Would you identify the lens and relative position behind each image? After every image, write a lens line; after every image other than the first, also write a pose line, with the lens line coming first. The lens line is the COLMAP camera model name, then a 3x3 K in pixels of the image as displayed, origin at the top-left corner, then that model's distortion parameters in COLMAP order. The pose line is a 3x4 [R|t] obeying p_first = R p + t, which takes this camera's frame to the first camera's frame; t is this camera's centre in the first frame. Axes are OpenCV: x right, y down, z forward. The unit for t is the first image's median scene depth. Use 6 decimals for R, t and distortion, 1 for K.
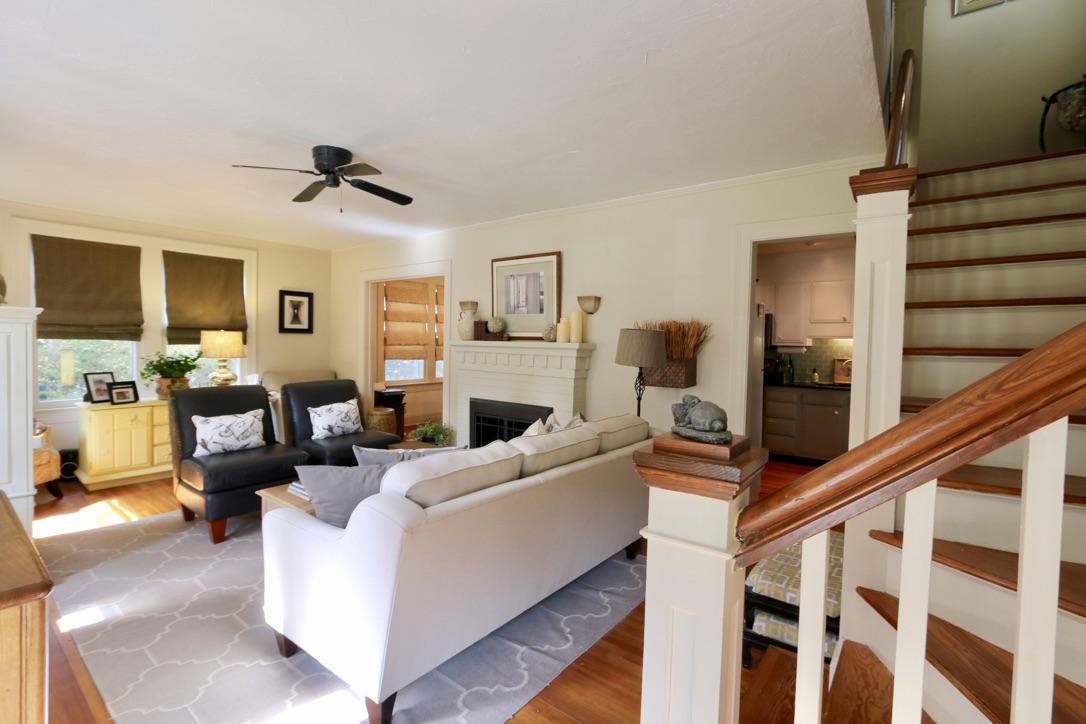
lens RADIAL K [[497.4, 0, 554.0], [0, 497.4, 354.7], [0, 0, 1]] dist [-0.010631, -0.000547]
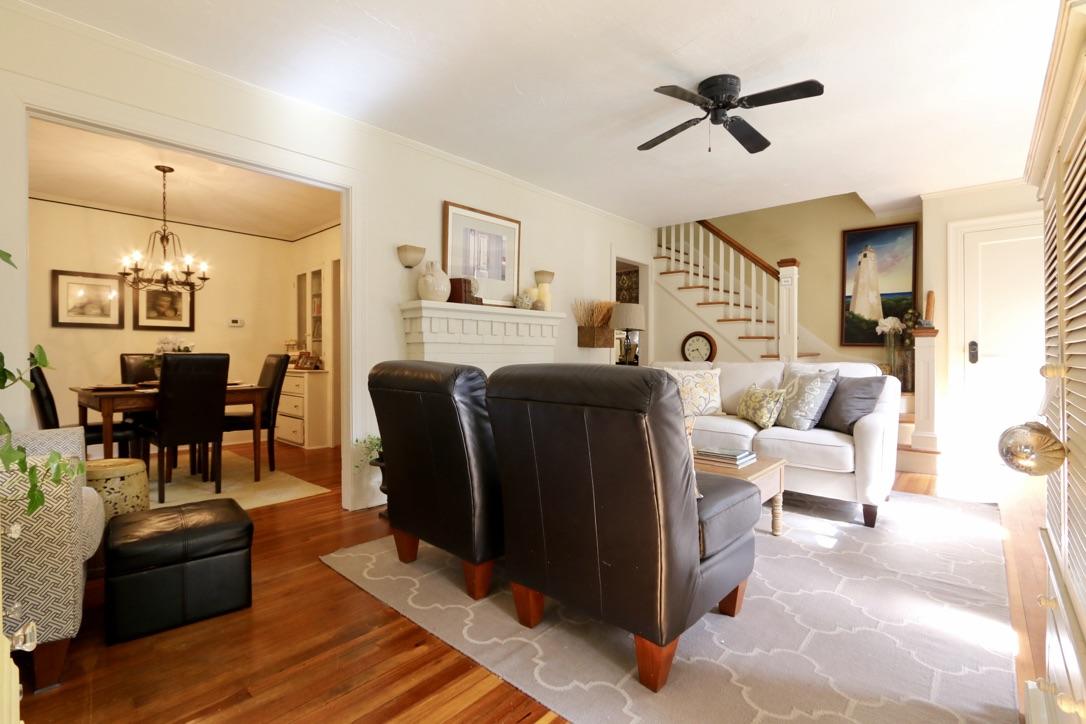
lens RADIAL K [[497.4, 0, 507.3], [0, 497.4, 354.8], [0, 0, 1]] dist [-0.010631, -0.000547]
pose [[0.103796, -0.022192, 0.994351, -0.963765], [0.030460, 0.999353, 0.019124, 0.040515], [-0.994132, 0.028303, 0.104405, 0.893636]]
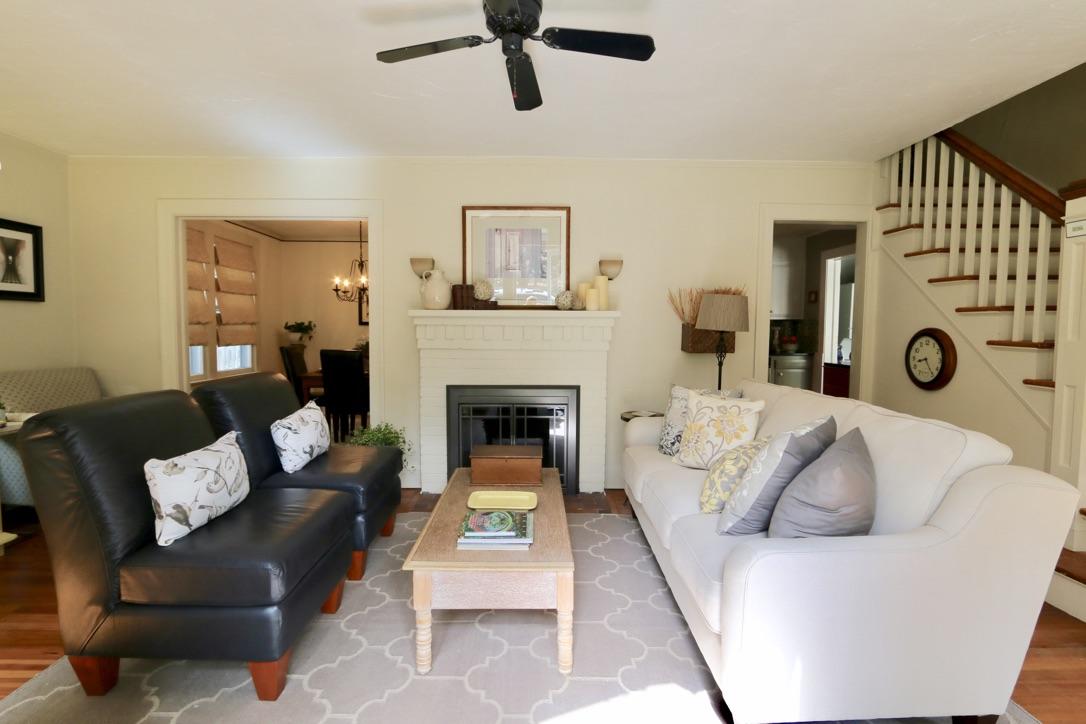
lens RADIAL K [[497.4, 0, 543.9], [0, 497.4, 366.4], [0, 0, 1]] dist [-0.010631, -0.000547]
pose [[0.785139, -0.061973, 0.616211, -0.559615], [0.027954, 0.997513, 0.064703, 0.013145], [-0.618688, -0.033575, 0.784919, 0.323944]]
